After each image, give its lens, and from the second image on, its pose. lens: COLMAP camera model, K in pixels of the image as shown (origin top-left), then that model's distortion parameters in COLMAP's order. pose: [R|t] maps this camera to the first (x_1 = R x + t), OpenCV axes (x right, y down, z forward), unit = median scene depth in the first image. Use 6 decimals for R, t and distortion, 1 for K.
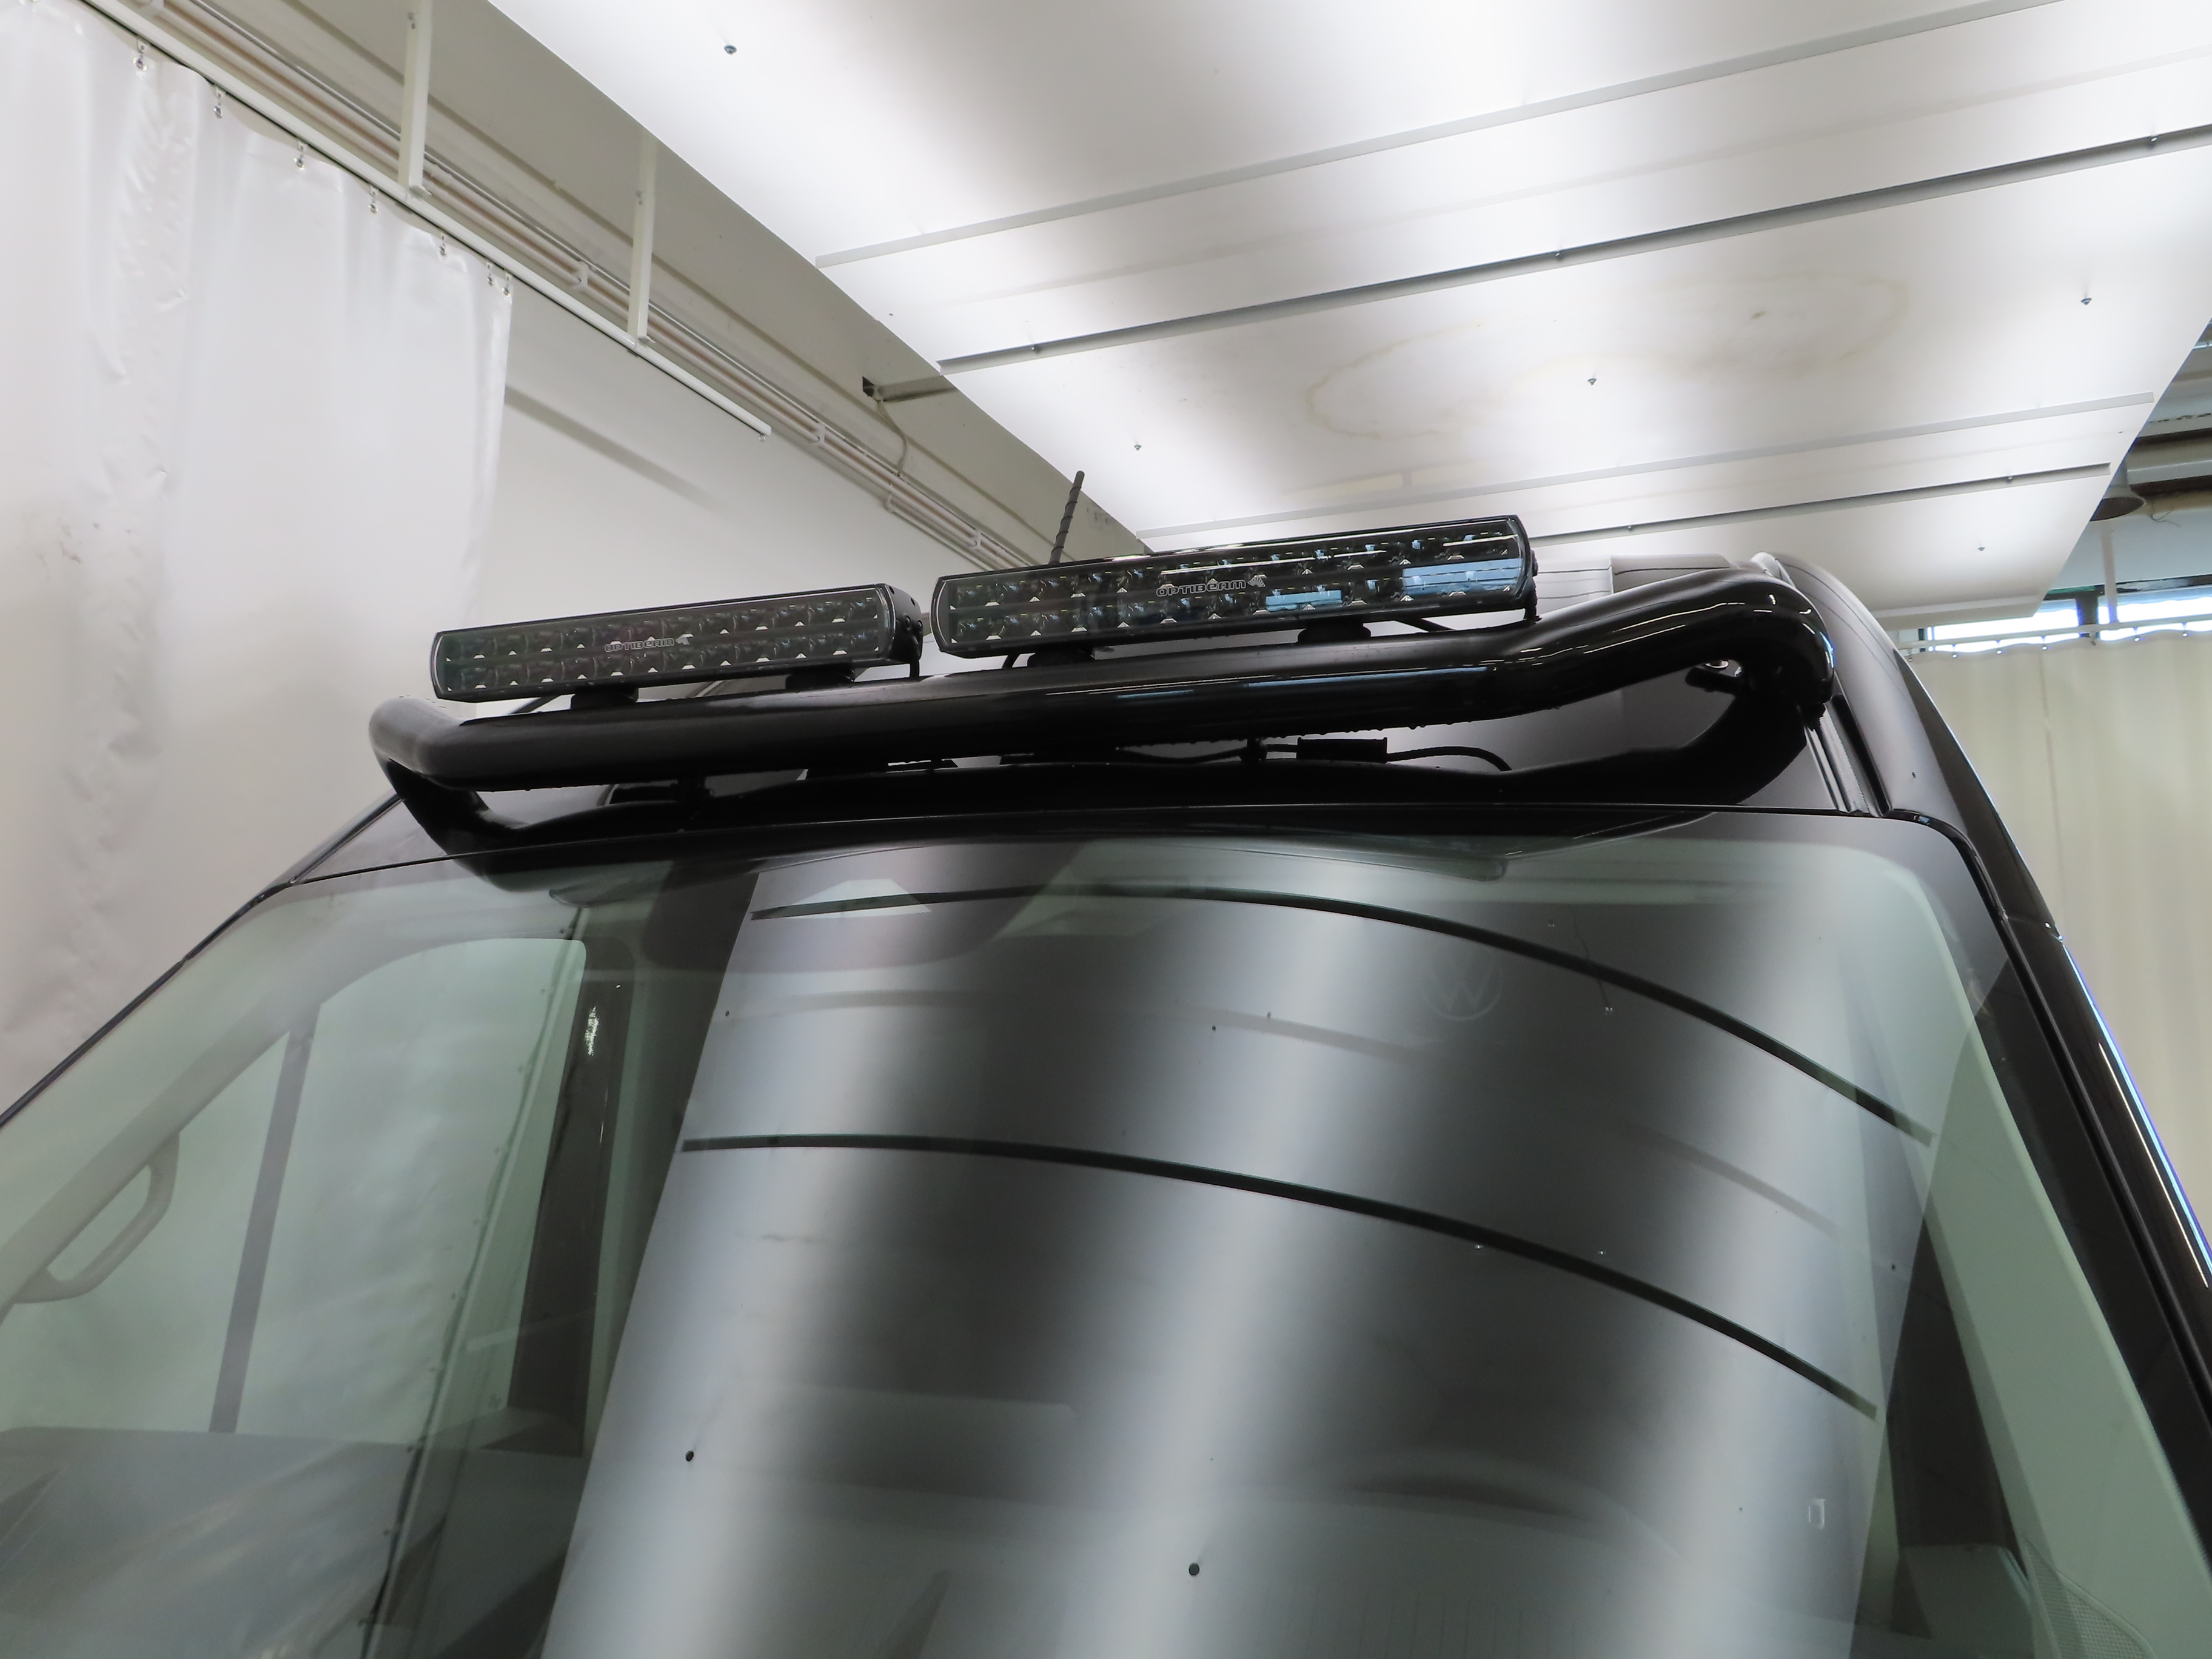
lens RADIAL K [[1585.2, 0, 1109.0], [0, 1585.2, 845.8], [0, 0, 1]] dist [-0.001605, -0.000921]
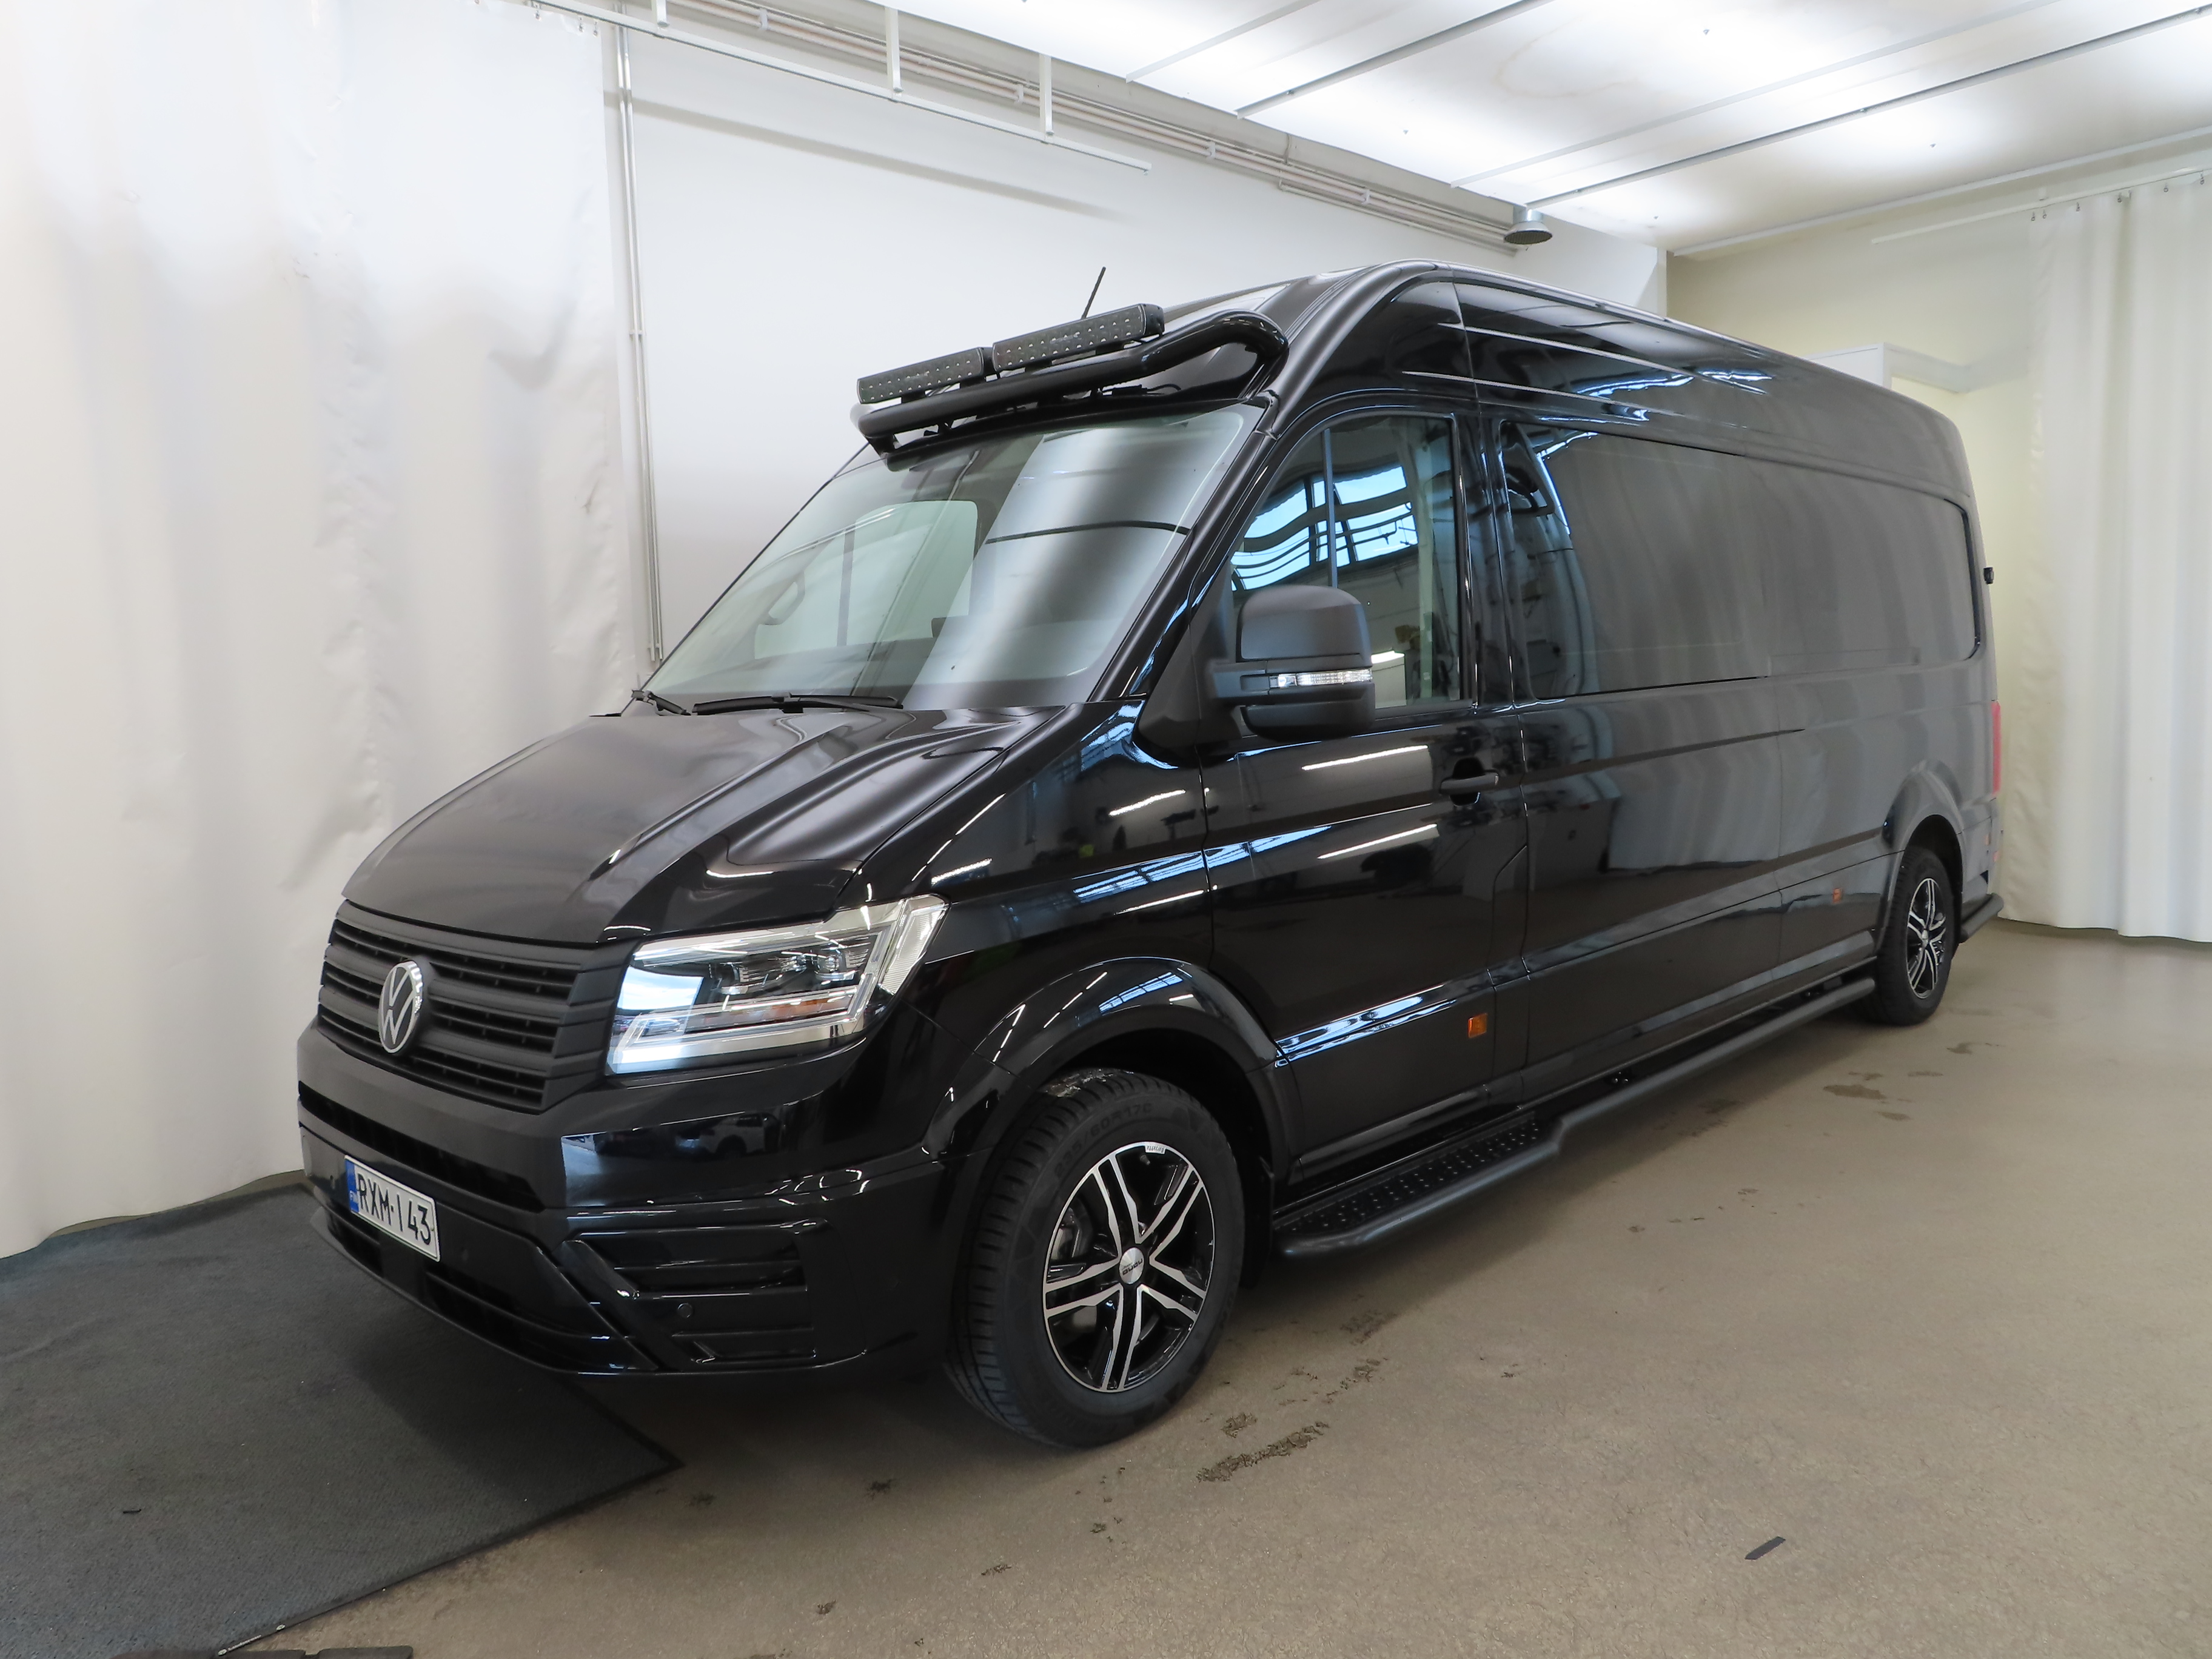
lens RADIAL K [[1585.2, 0, 1109.0], [0, 1585.2, 845.8], [0, 0, 1]] dist [-0.001605, -0.000921]
pose [[0.910178, 0.010722, -0.414079, 1.111409], [0.087013, 0.972410, 0.216442, 0.099064], [0.404975, -0.233031, 0.884133, -1.454030]]
